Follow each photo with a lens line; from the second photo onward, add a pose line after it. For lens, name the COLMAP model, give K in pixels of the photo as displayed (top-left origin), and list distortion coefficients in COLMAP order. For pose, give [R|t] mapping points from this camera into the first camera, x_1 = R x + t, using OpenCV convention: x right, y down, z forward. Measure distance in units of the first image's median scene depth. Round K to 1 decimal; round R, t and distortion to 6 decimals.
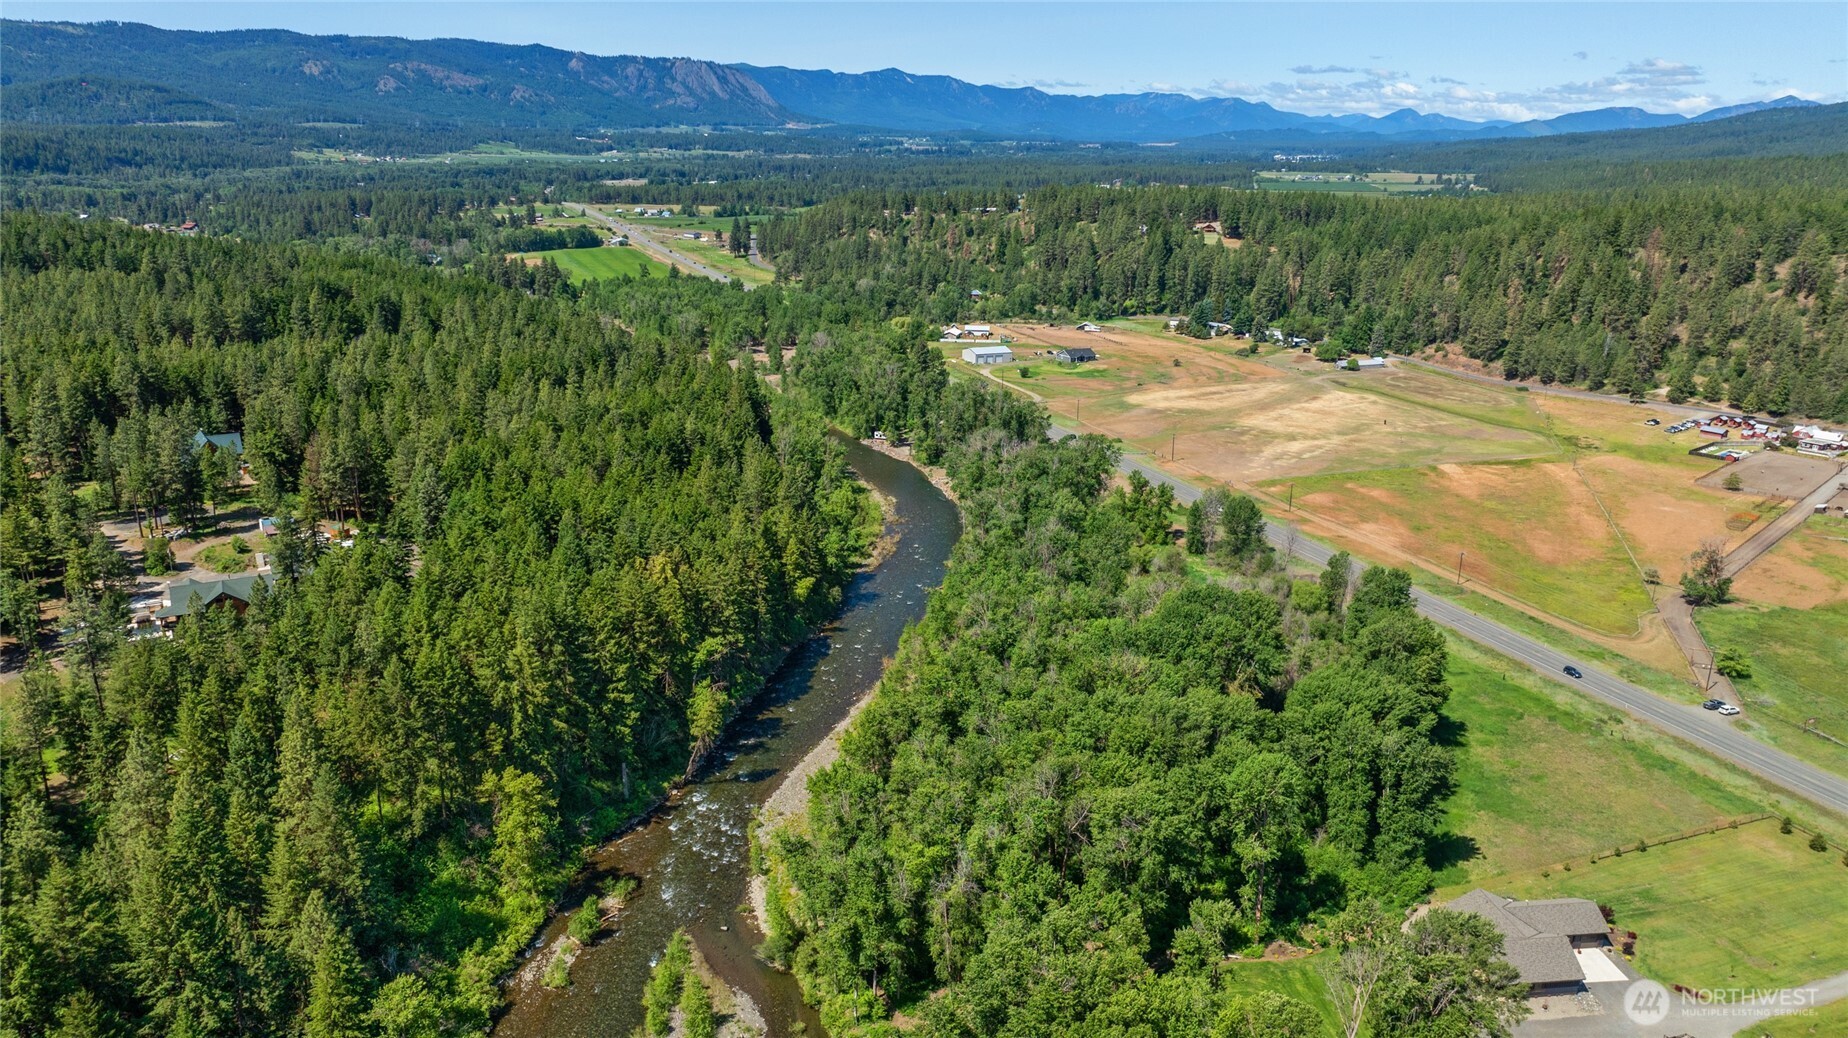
lens RADIAL K [[1297.7, 0, 925.1], [0, 1297.7, 531.5], [0, 0, 1]] dist [-0.019966, -0.000163]
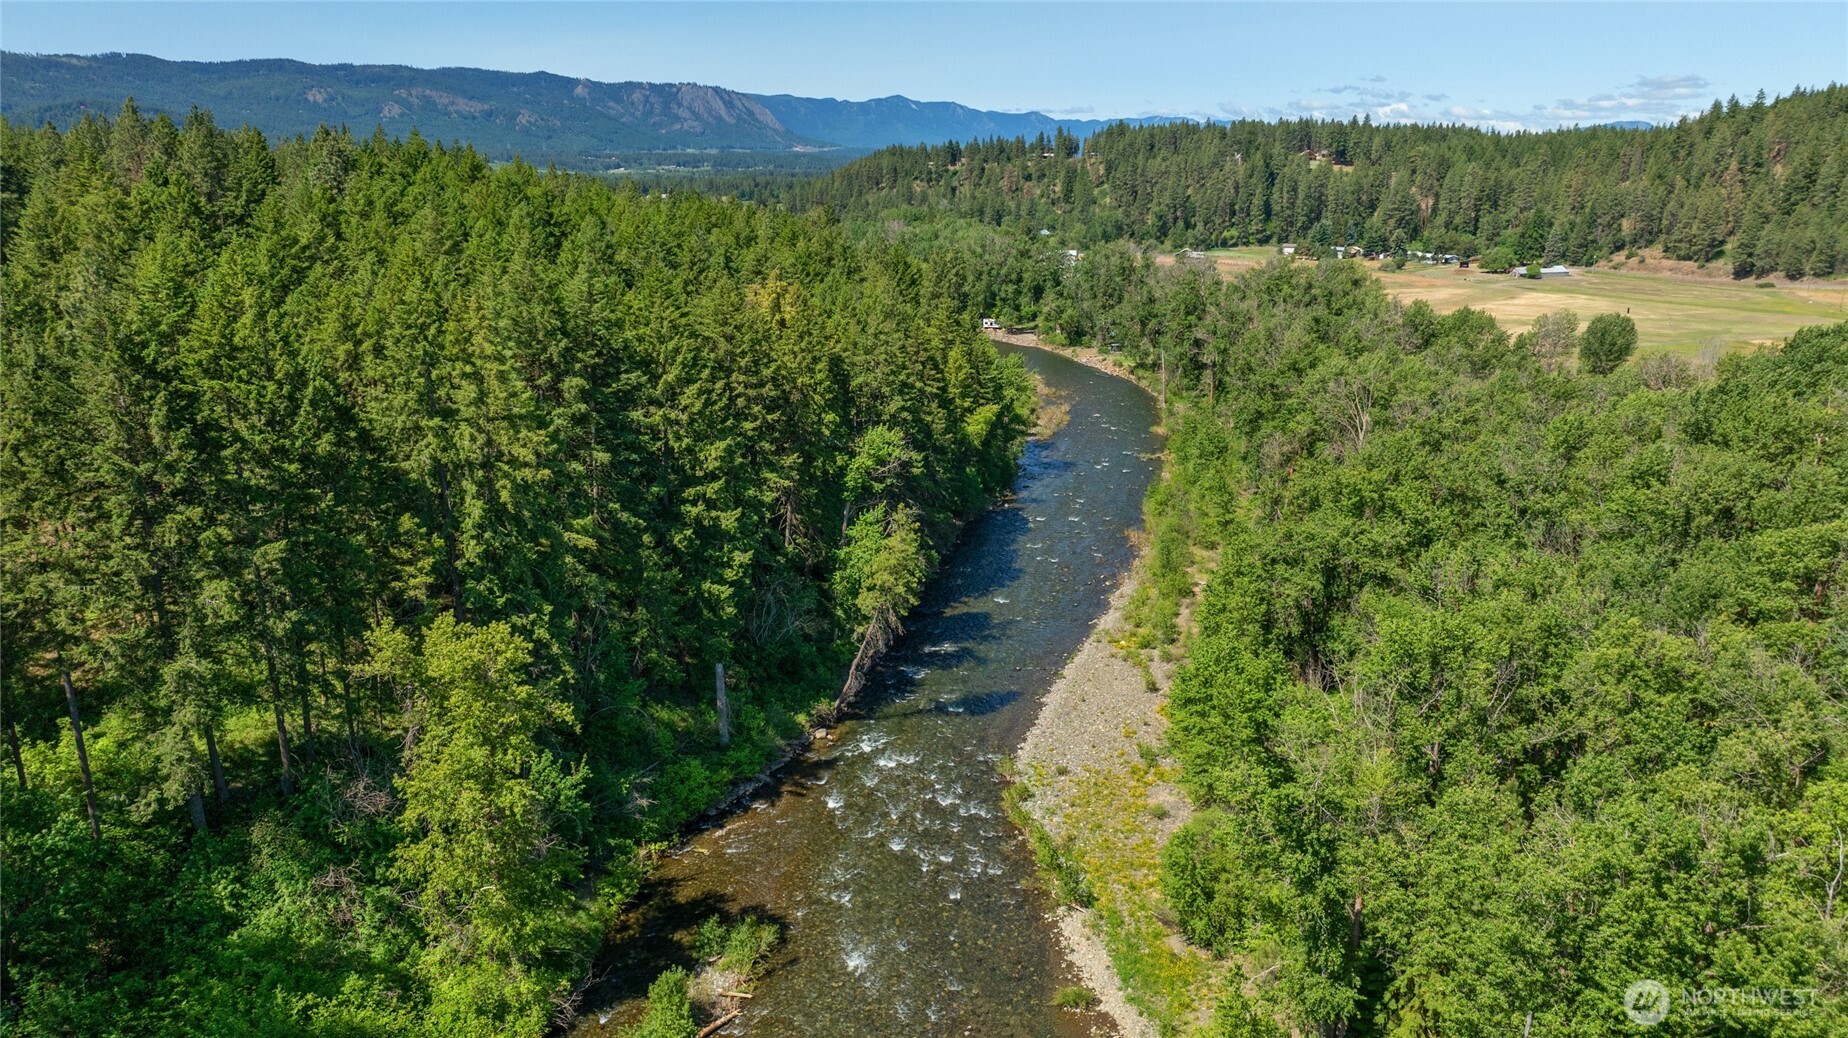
lens RADIAL K [[1297.7, 0, 925.1], [0, 1297.7, 531.5], [0, 0, 1]] dist [-0.019966, -0.000163]
pose [[0.999858, -0.015419, -0.006866, -0.097566], [0.015263, 0.999636, -0.022229, 0.089547], [0.007206, 0.022121, 0.999729, 0.339302]]
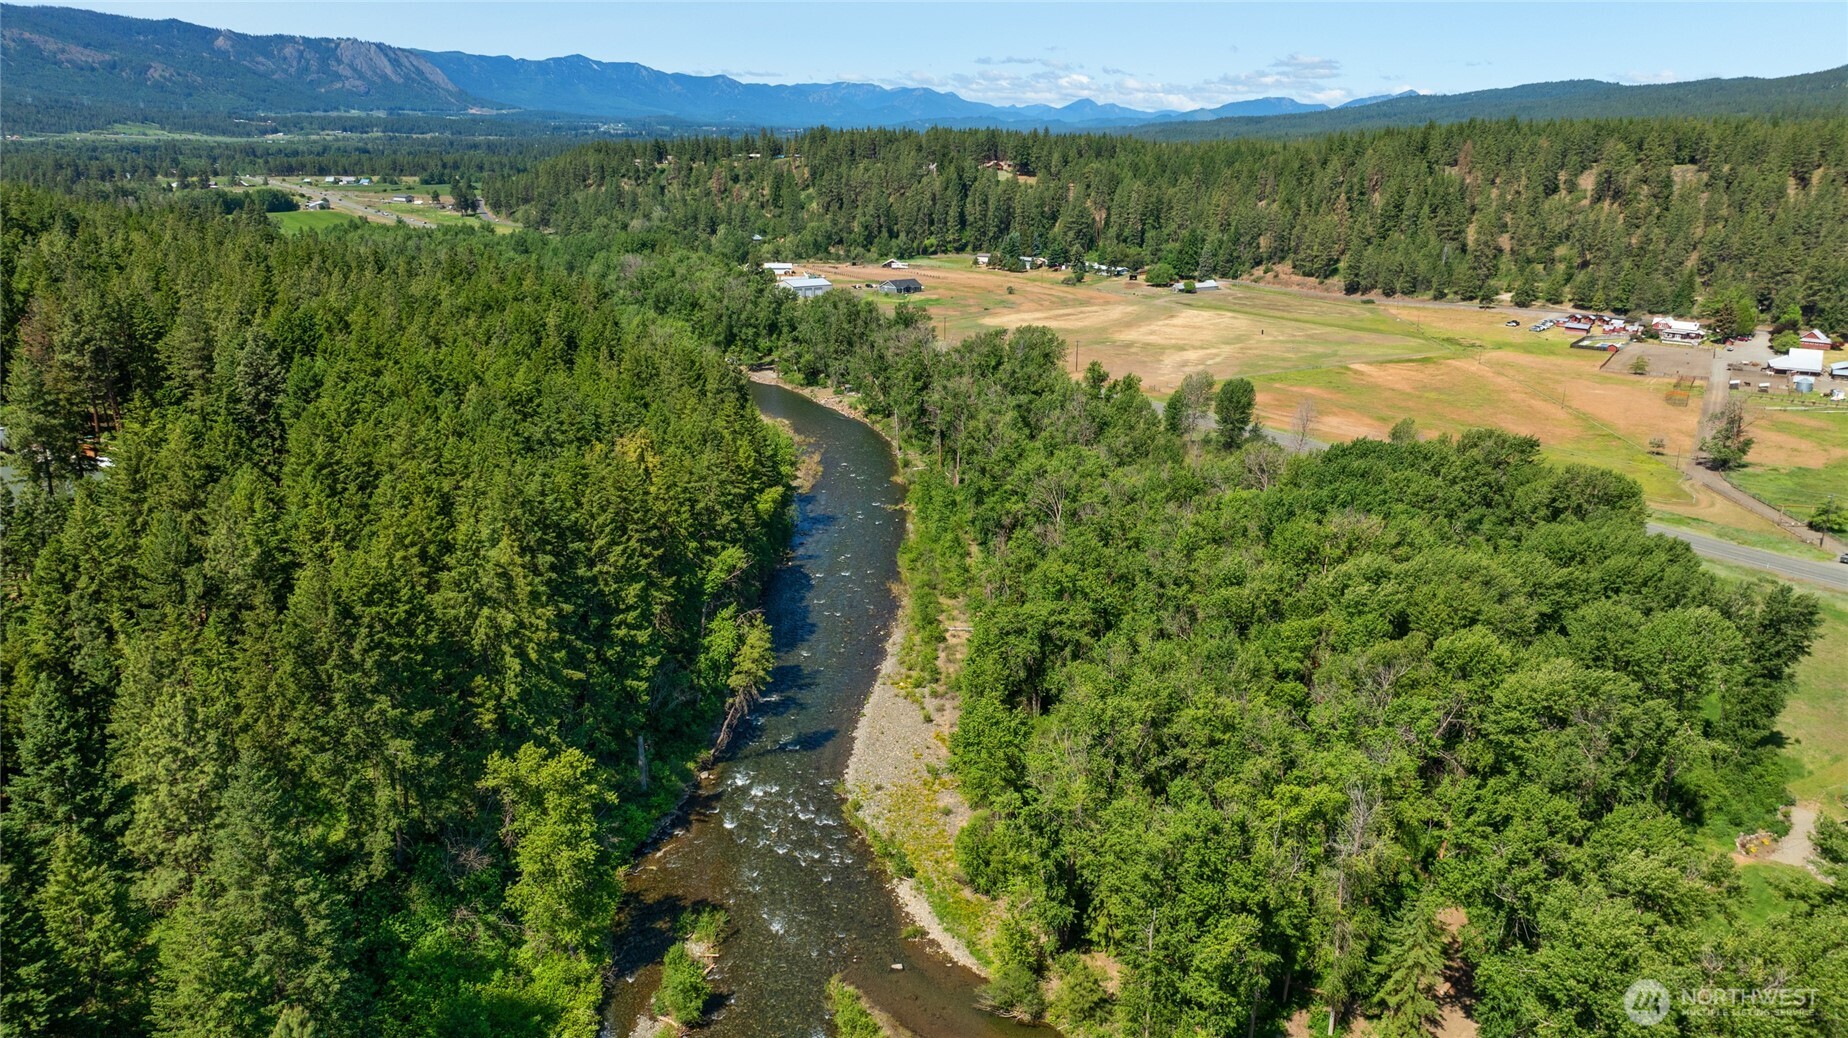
lens RADIAL K [[1297.7, 0, 925.1], [0, 1297.7, 531.5], [0, 0, 1]] dist [-0.019966, -0.000163]
pose [[0.974462, -0.065925, 0.214659, -0.141120], [0.064642, 0.997824, 0.012999, 0.047834], [-0.215049, 0.001209, 0.976602, 0.206784]]
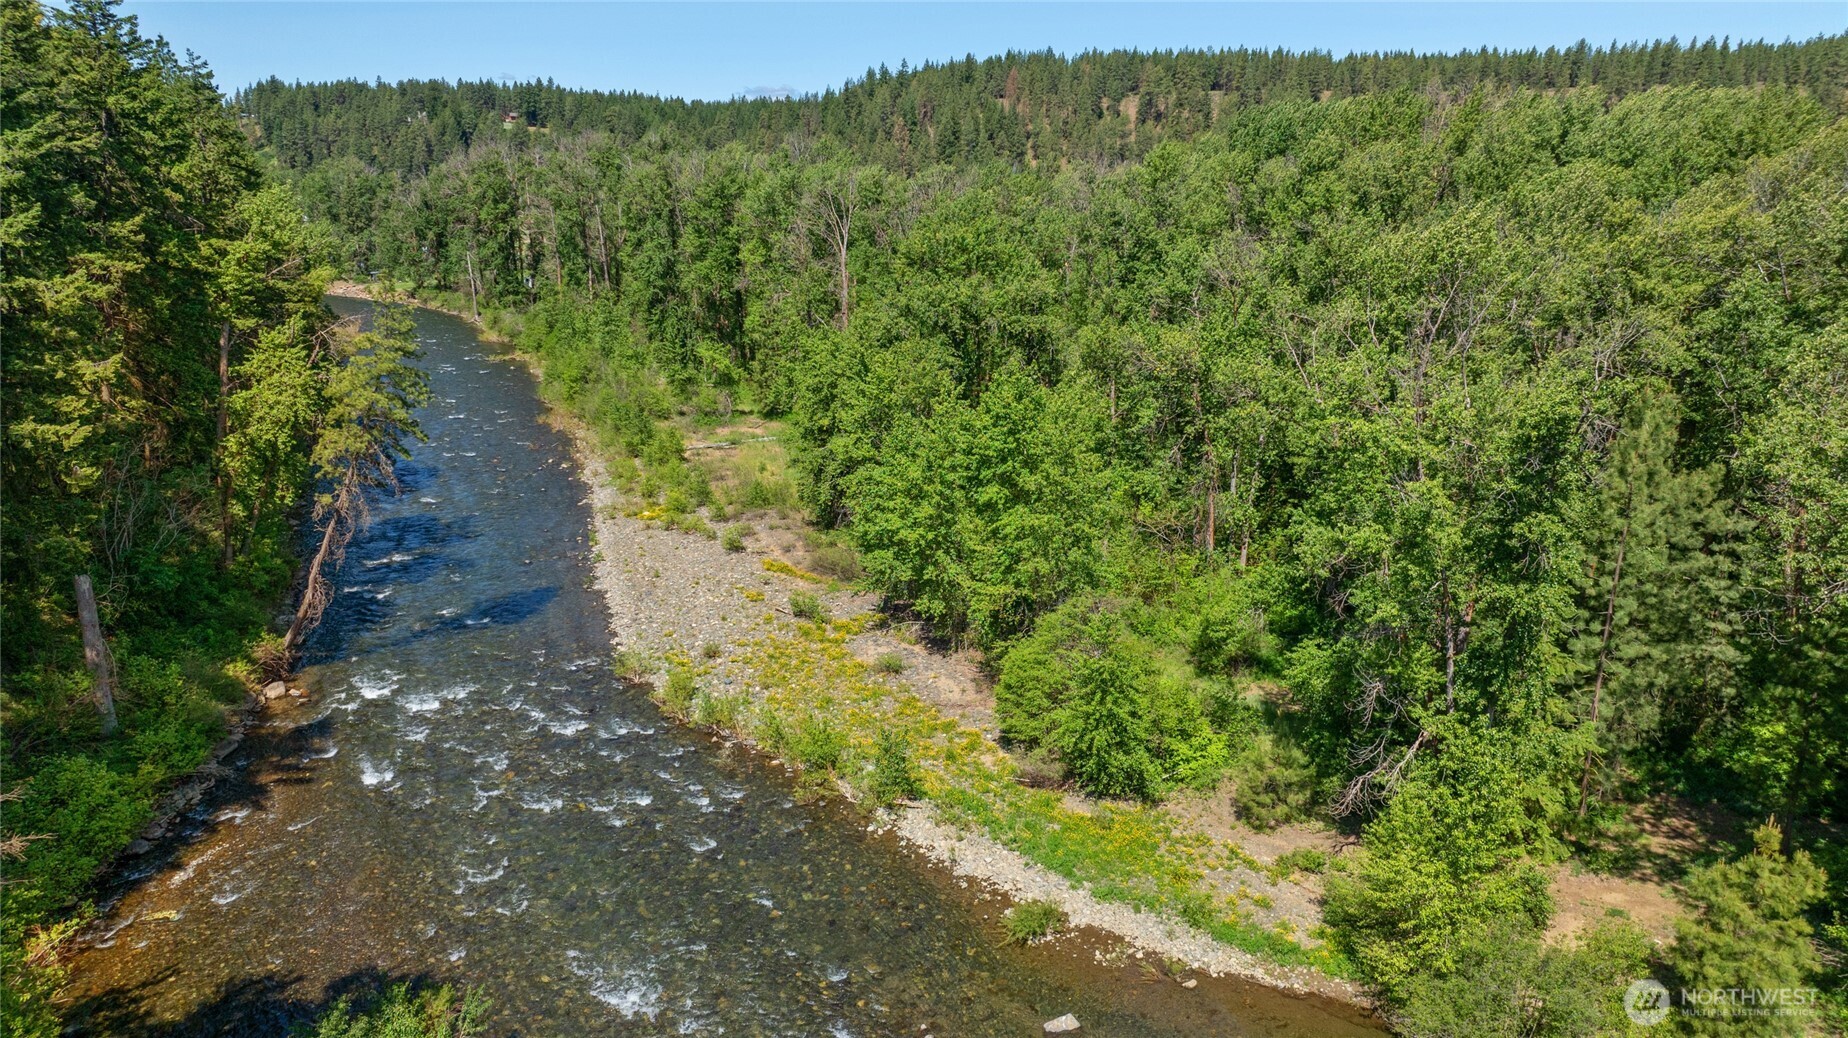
lens RADIAL K [[1297.7, 0, 925.1], [0, 1297.7, 531.5], [0, 0, 1]] dist [-0.019966, -0.000163]
pose [[0.818902, -0.159504, 0.551323, -0.146480], [0.168550, 0.985084, 0.034643, 0.117737], [-0.548625, 0.064556, 0.833572, 0.449755]]
